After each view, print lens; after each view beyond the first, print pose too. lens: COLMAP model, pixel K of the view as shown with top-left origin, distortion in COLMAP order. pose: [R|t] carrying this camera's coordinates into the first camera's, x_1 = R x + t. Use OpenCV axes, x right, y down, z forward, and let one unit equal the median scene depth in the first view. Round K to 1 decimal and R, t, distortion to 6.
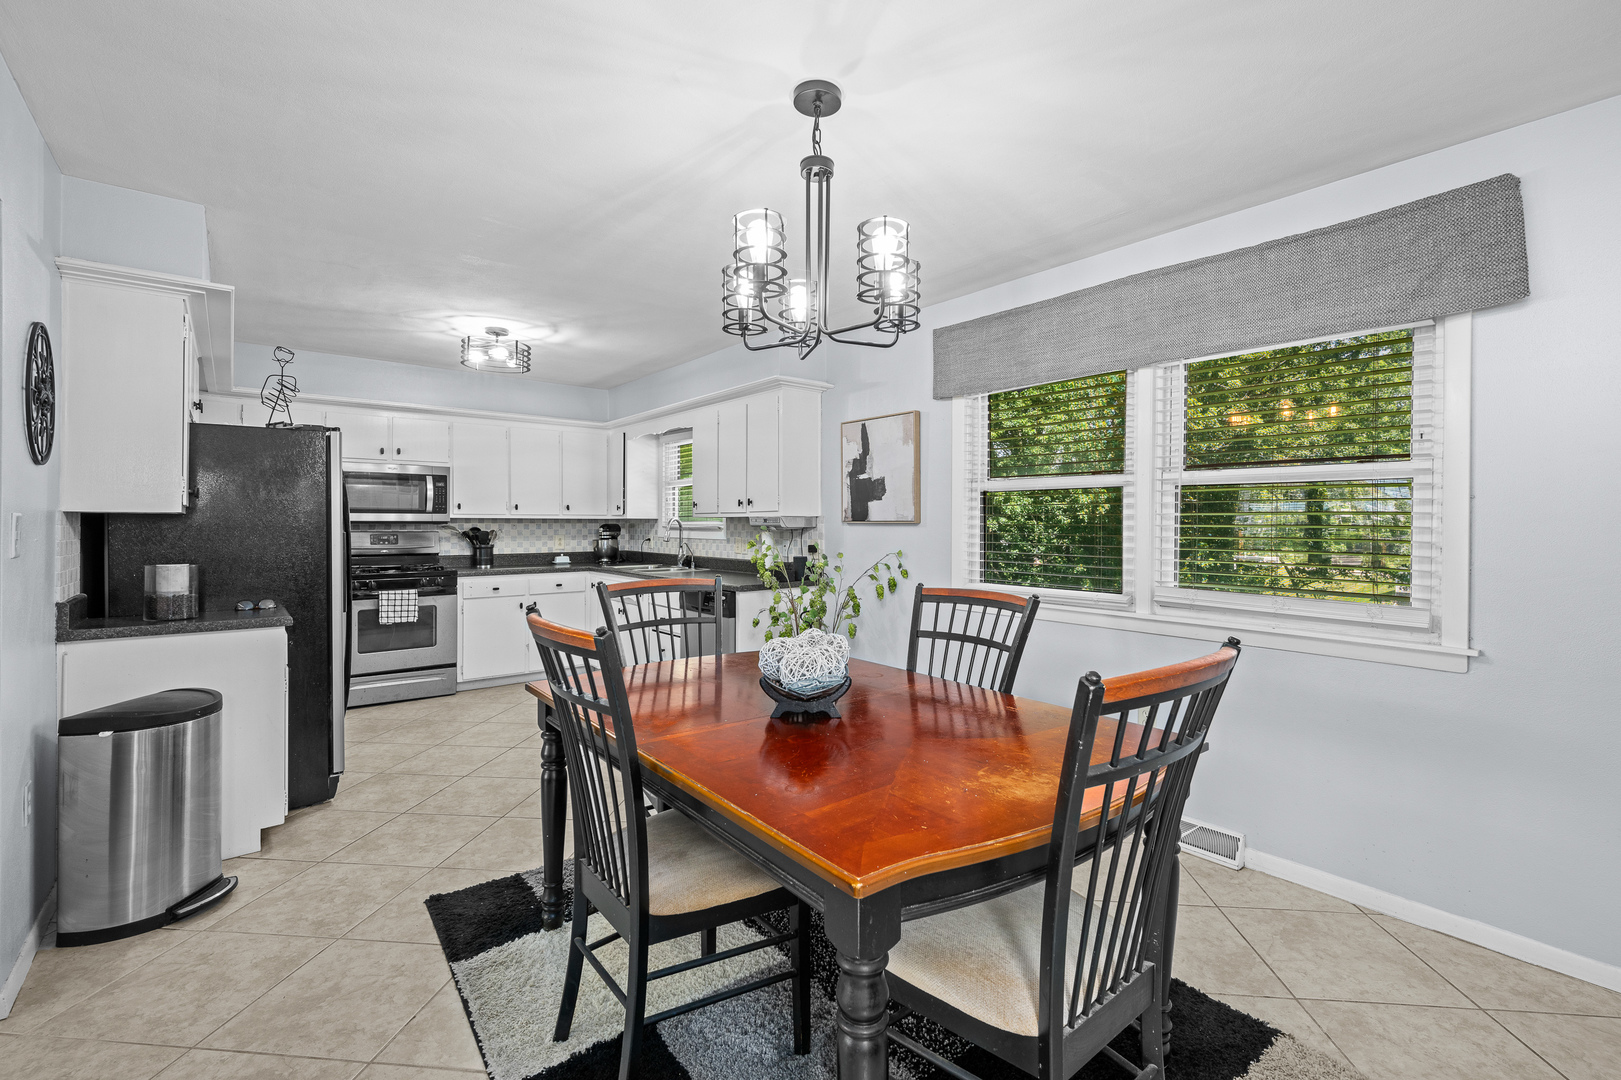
lens RADIAL K [[716.8, 0, 829.1], [0, 716.8, 522.6], [0, 0, 1]] dist [-0.001514, -0.000228]
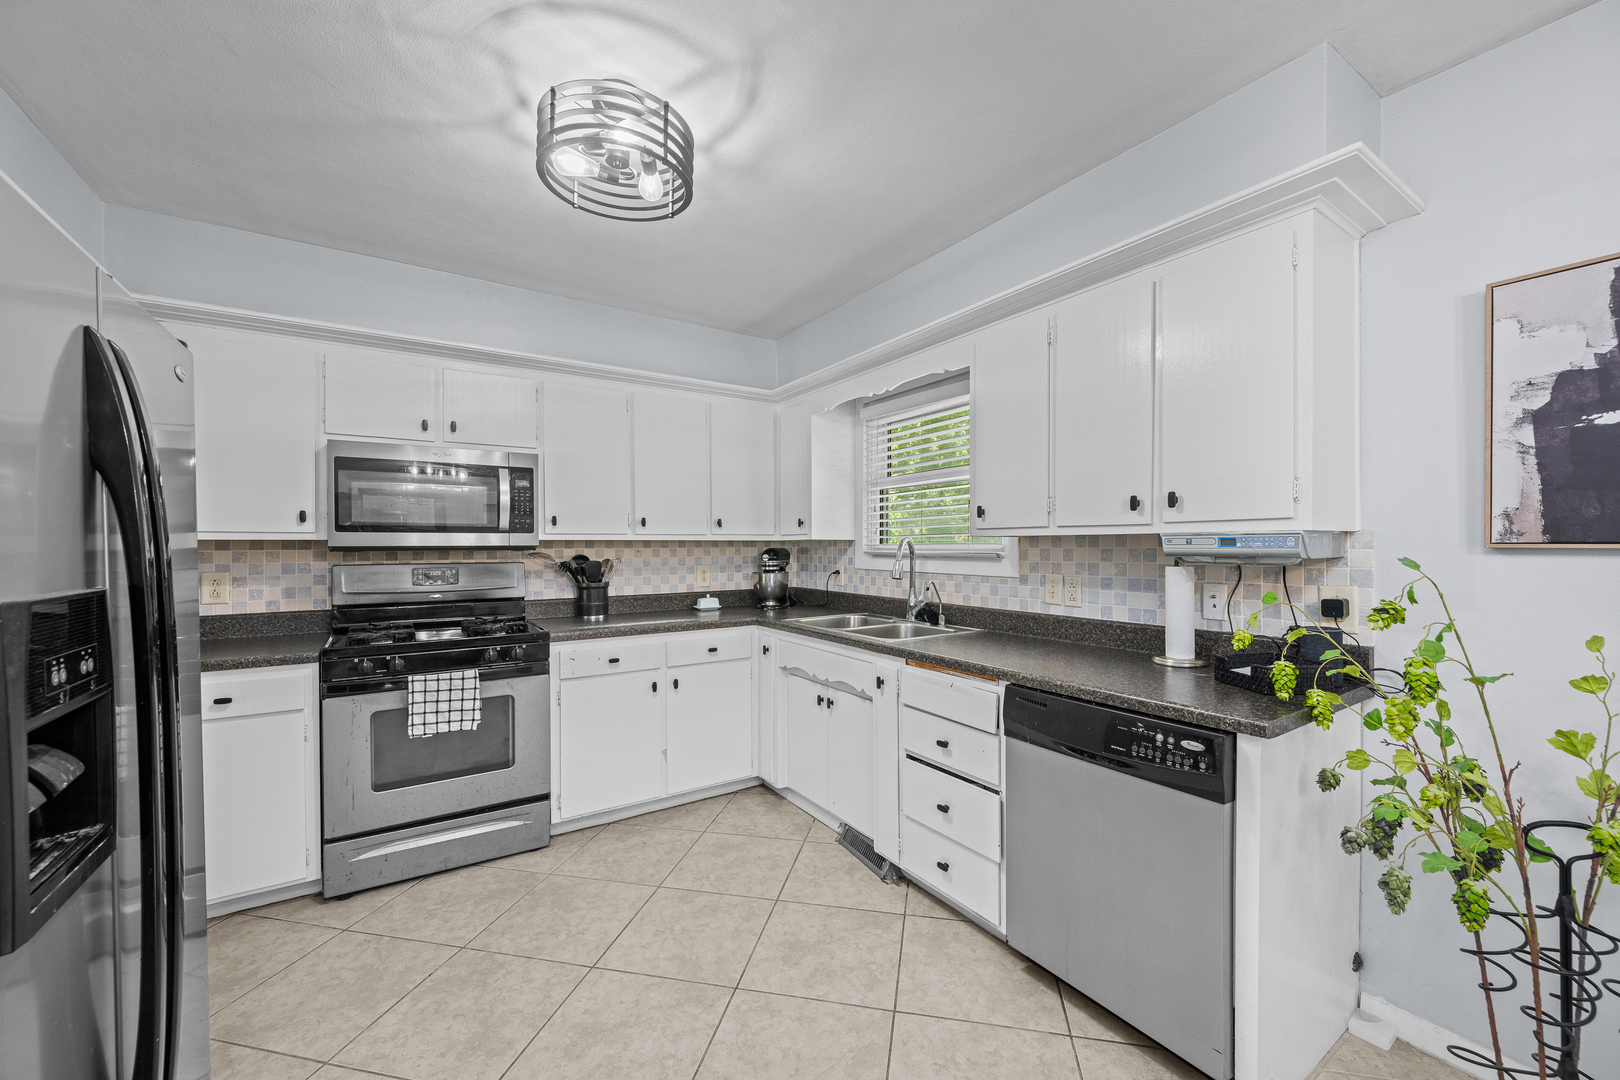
lens RADIAL K [[636.3, 0, 820.2], [0, 636.3, 550.5], [0, 0, 1]] dist [0.001178, -0.000004]
pose [[0.994203, -0.003014, -0.107473, -0.244213], [0.004156, 0.999937, 0.010401, -0.002425], [0.107435, -0.010788, 0.994154, 0.508168]]
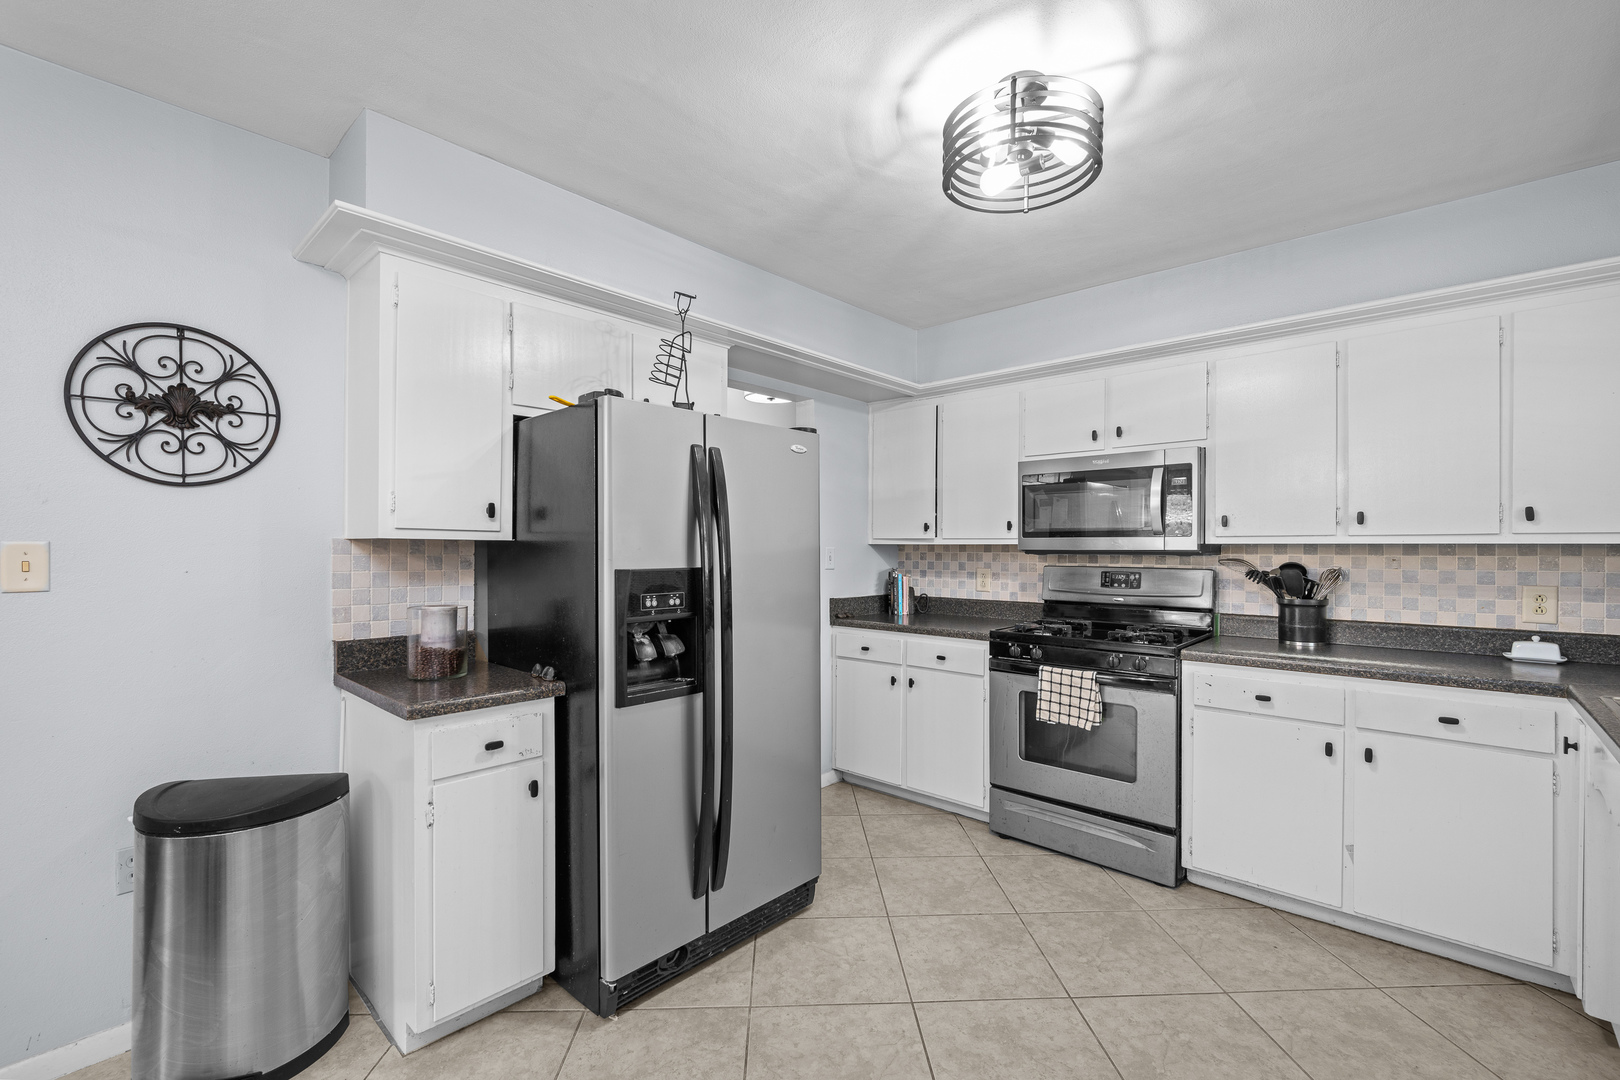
lens RADIAL K [[695.8, 0, 803.8], [0, 695.8, 552.1], [0, 0, 1]] dist [-0.000731, -0.000067]
pose [[0.127270, 0.004821, -0.991856, -0.062998], [-0.002504, 0.999987, 0.004539, -0.002215], [0.991865, 0.001906, 0.127280, 0.661543]]
